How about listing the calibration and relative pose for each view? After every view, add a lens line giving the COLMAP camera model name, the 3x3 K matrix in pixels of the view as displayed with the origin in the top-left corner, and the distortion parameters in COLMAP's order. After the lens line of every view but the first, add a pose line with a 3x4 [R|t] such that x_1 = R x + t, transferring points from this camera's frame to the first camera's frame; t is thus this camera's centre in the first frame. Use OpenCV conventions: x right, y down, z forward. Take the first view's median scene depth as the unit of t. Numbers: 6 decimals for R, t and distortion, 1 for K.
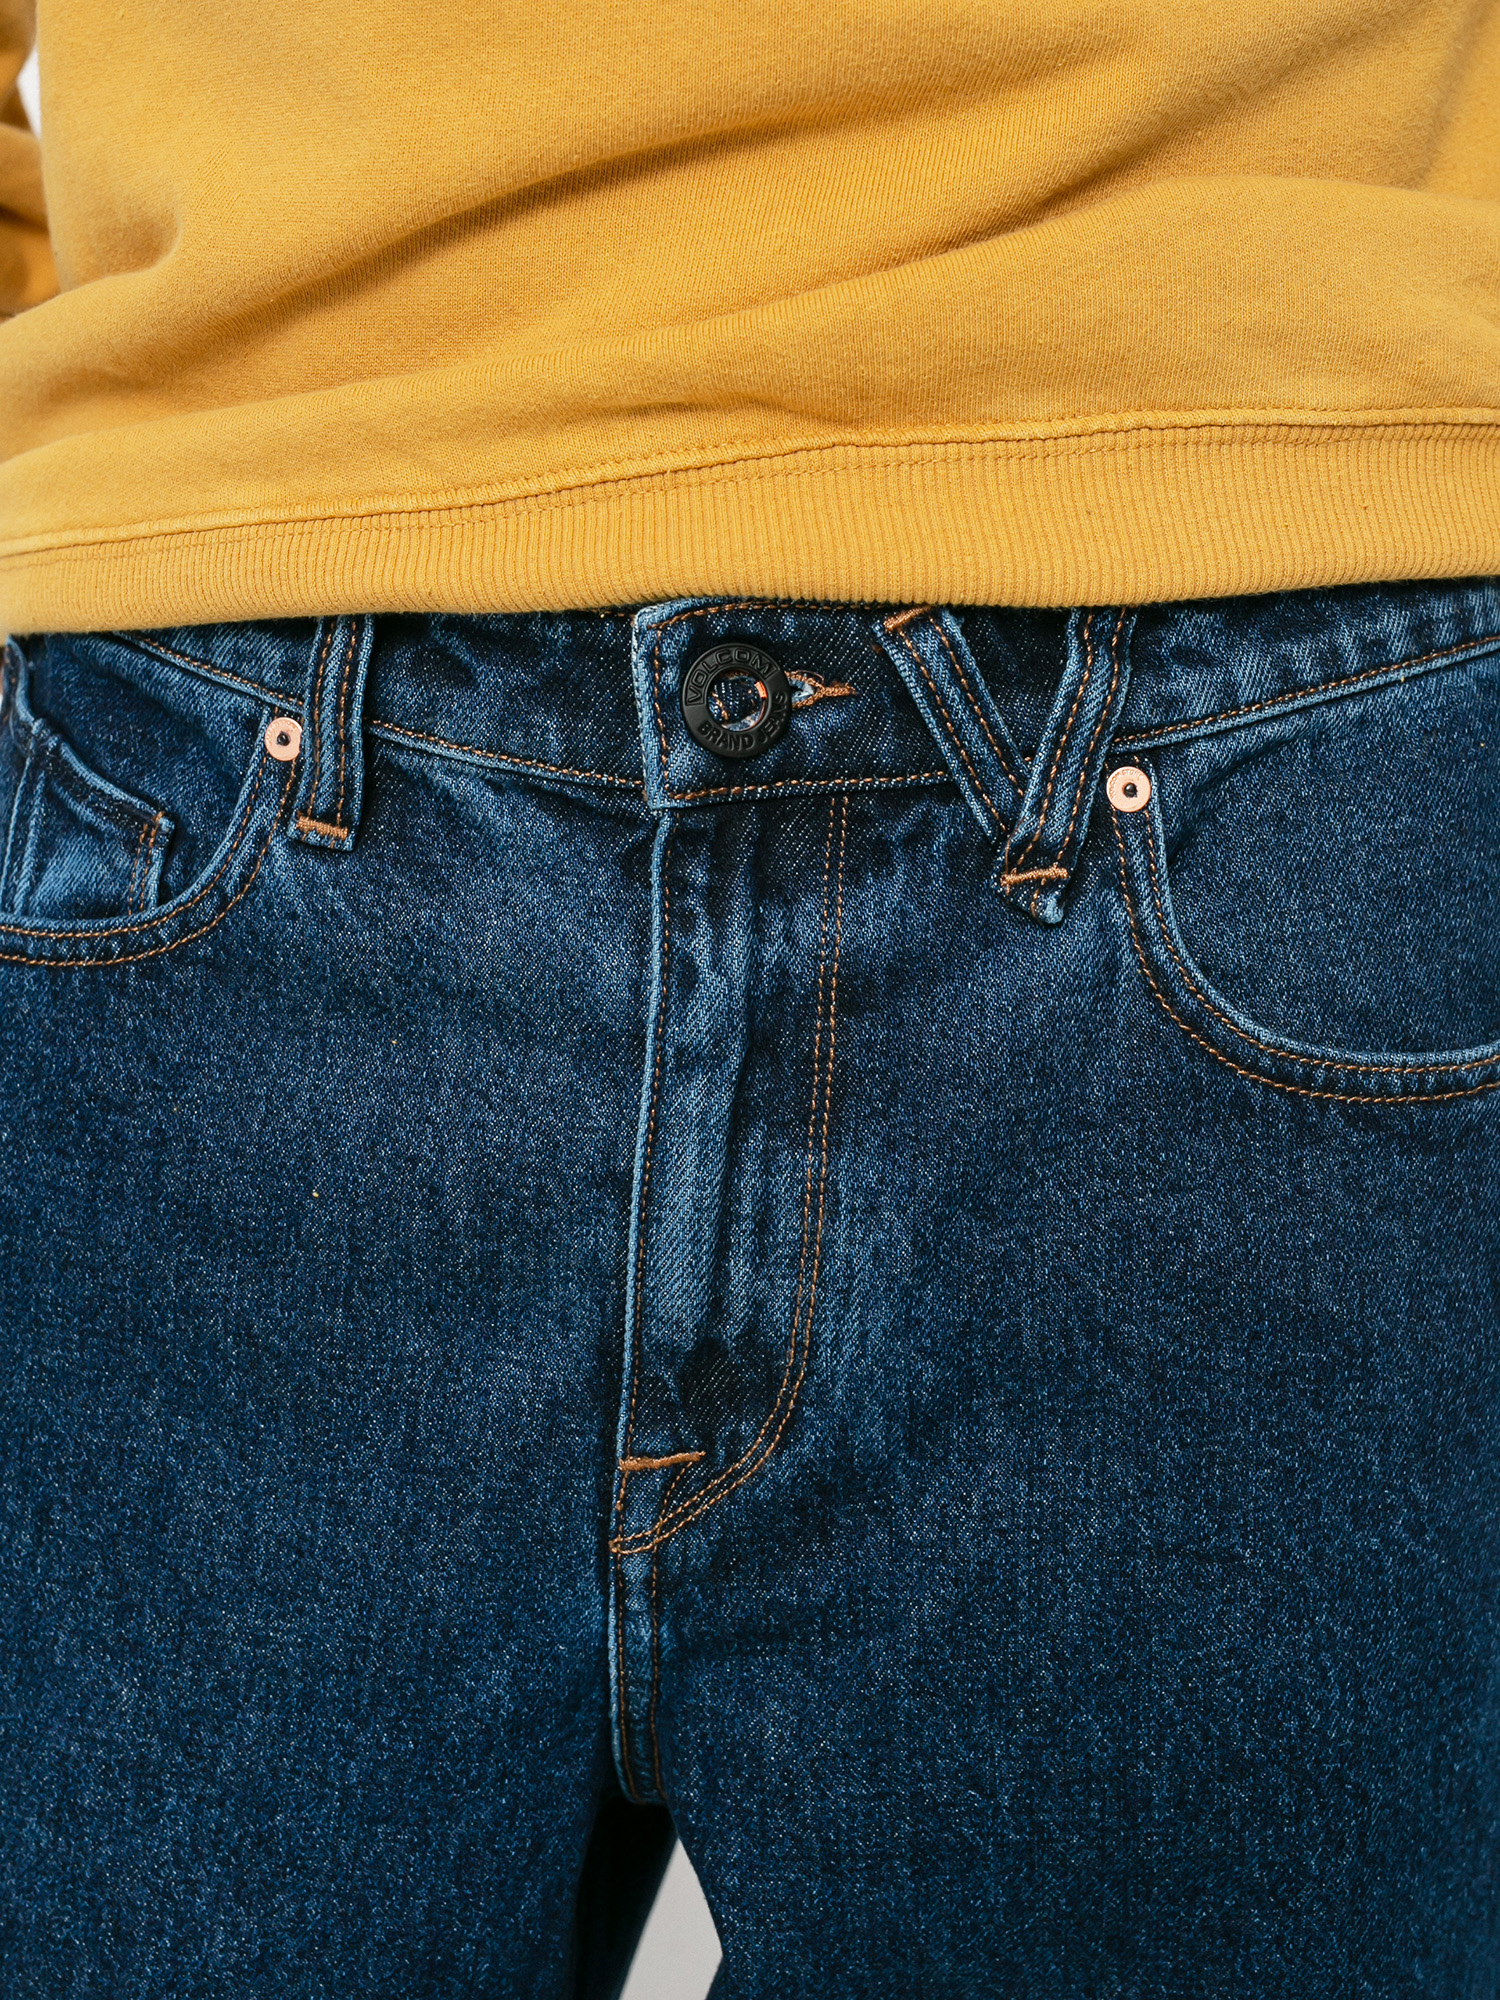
lens RADIAL K [[2794.0, 0, 748.8], [0, 2794.0, 999.1], [0, 0, 1]] dist [-0.034390, 0.000000]
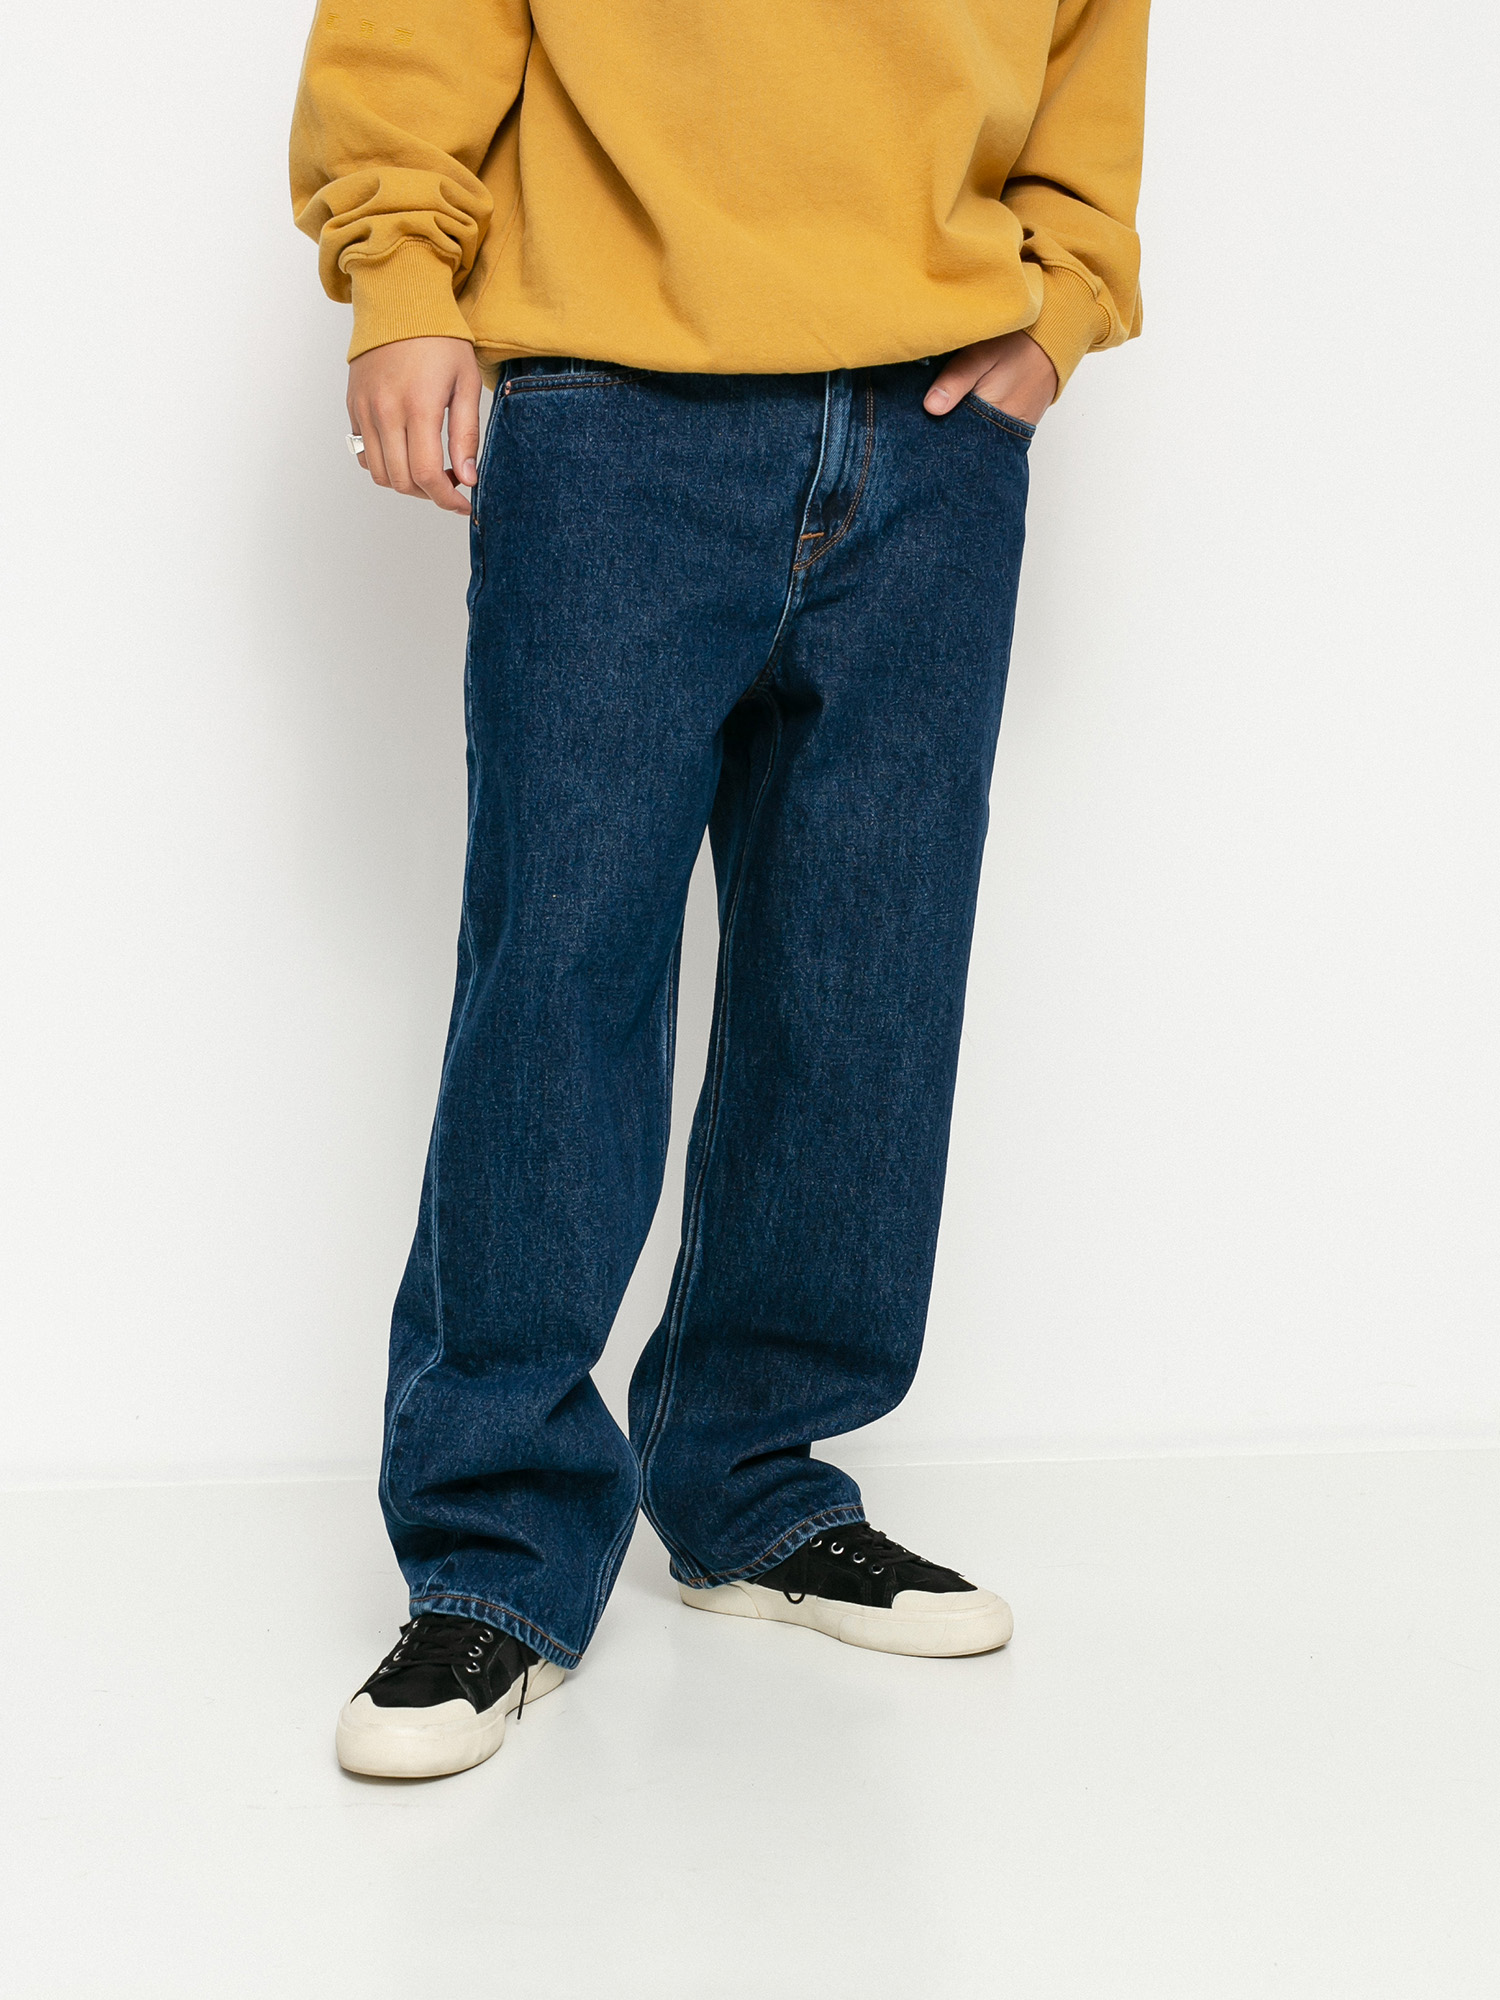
lens RADIAL K [[2794.0, 0, 750.6], [0, 2794.0, 1001.2], [0, 0, 1]] dist [-0.034390, 0.000000]
pose [[0.892401, -0.049906, 0.448474, -1.542227], [0.065589, 0.997656, -0.019494, 0.751259], [-0.446450, 0.046811, 0.893583, -1.774954]]
